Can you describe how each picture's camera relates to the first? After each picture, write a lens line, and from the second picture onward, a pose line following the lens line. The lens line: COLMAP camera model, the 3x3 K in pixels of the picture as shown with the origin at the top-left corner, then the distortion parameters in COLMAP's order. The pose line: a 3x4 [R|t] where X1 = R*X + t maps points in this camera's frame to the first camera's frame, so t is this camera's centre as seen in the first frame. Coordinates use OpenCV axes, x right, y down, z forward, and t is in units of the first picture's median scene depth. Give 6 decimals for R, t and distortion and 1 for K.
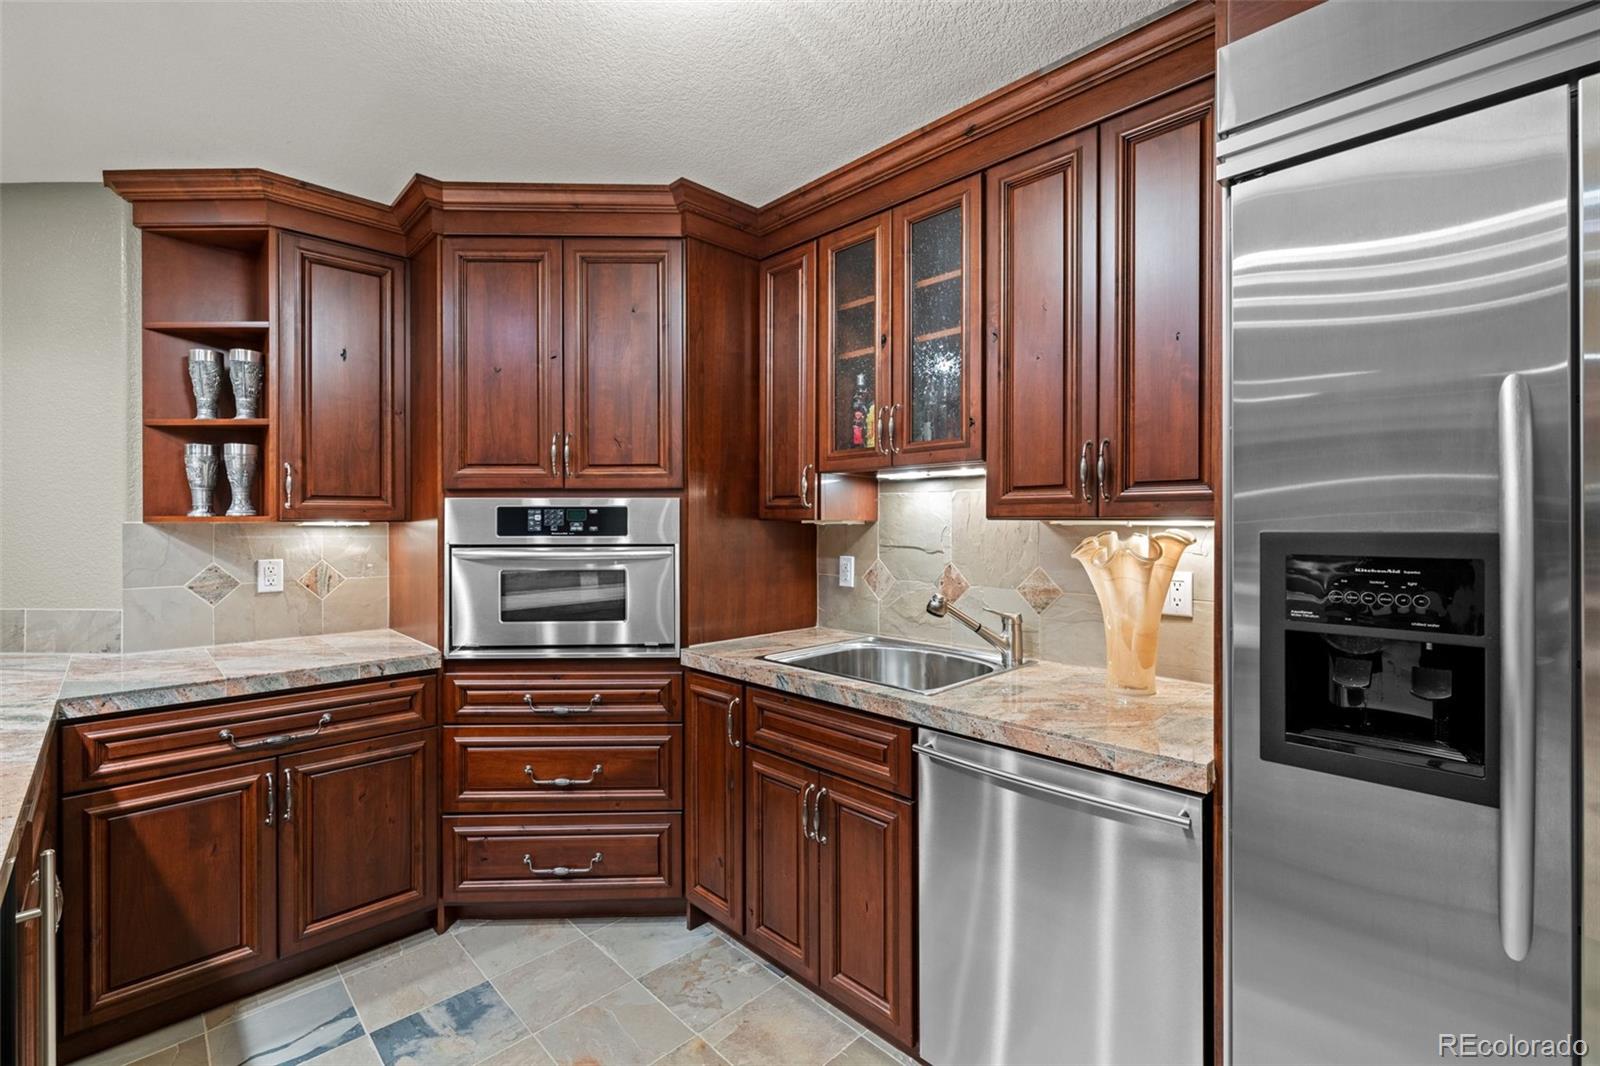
lens RADIAL K [[686.5, 0, 800.0], [0, 686.5, 533.0], [0, 0, 1]] dist [-0.001012, -0.000101]
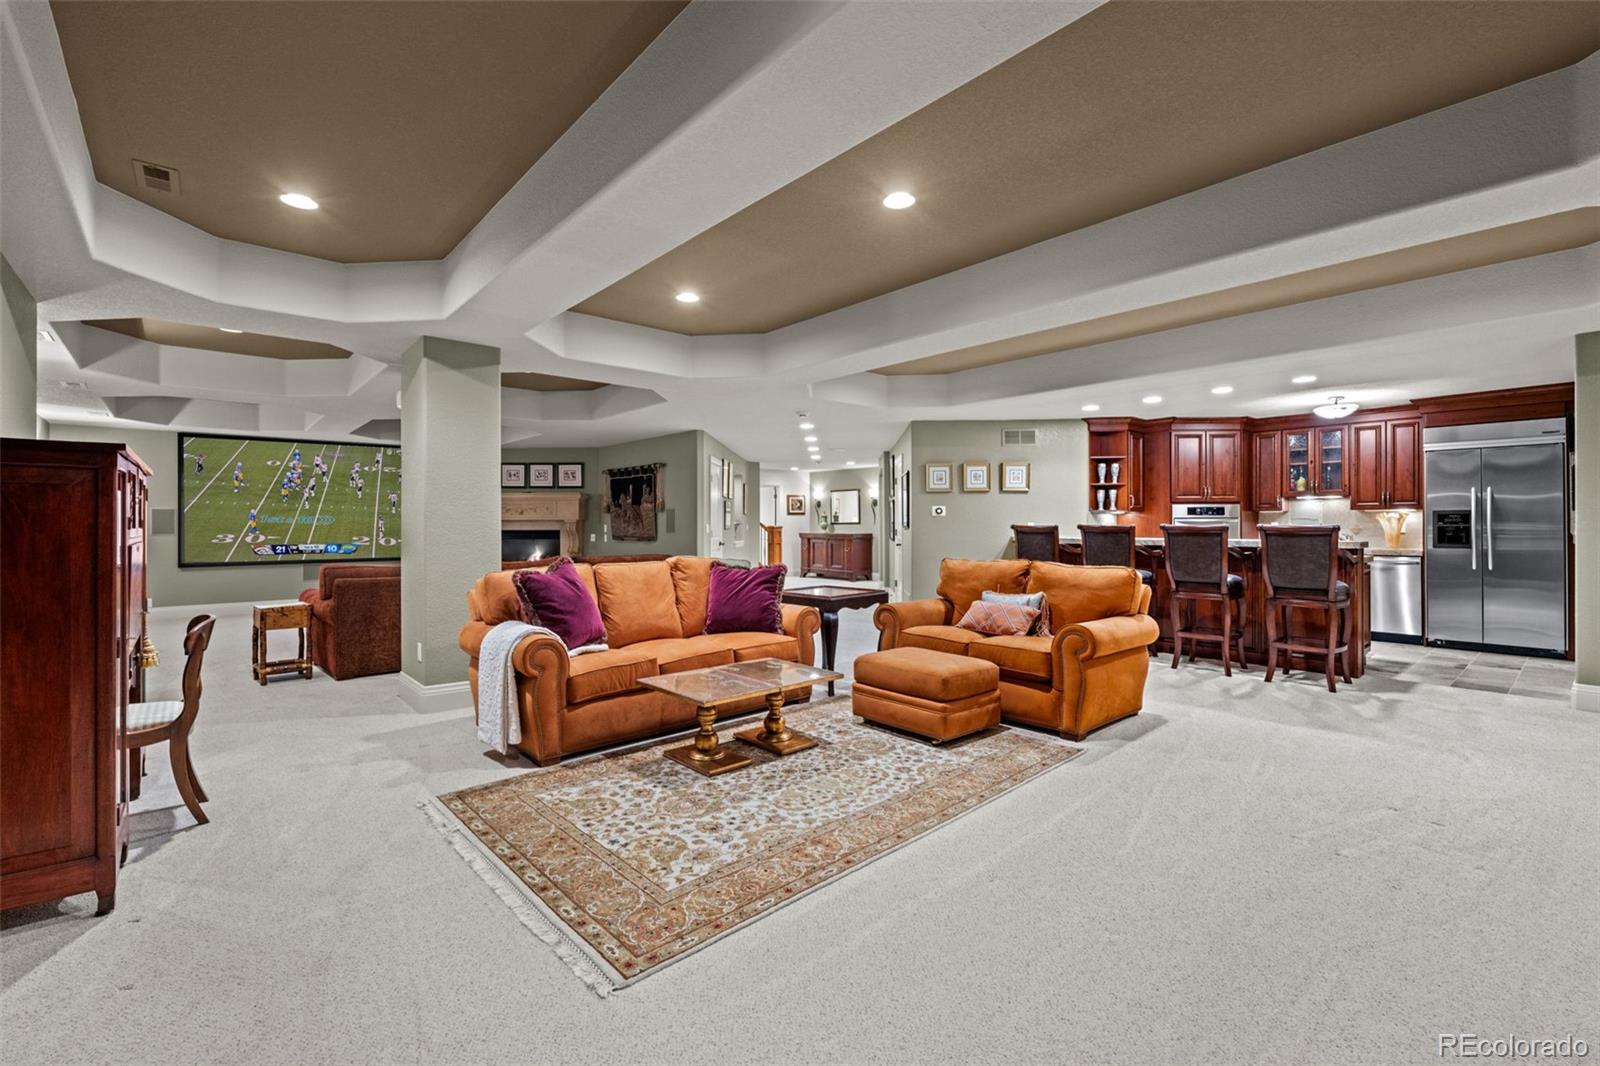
lens RADIAL K [[686.5, 0, 800.0], [0, 686.5, 533.0], [0, 0, 1]] dist [-0.001012, -0.000101]
pose [[0.995038, -0.002999, -0.099450, -2.084657], [0.001785, 0.999923, -0.012288, 0.135155], [0.099480, 0.012050, 0.994967, -2.711073]]
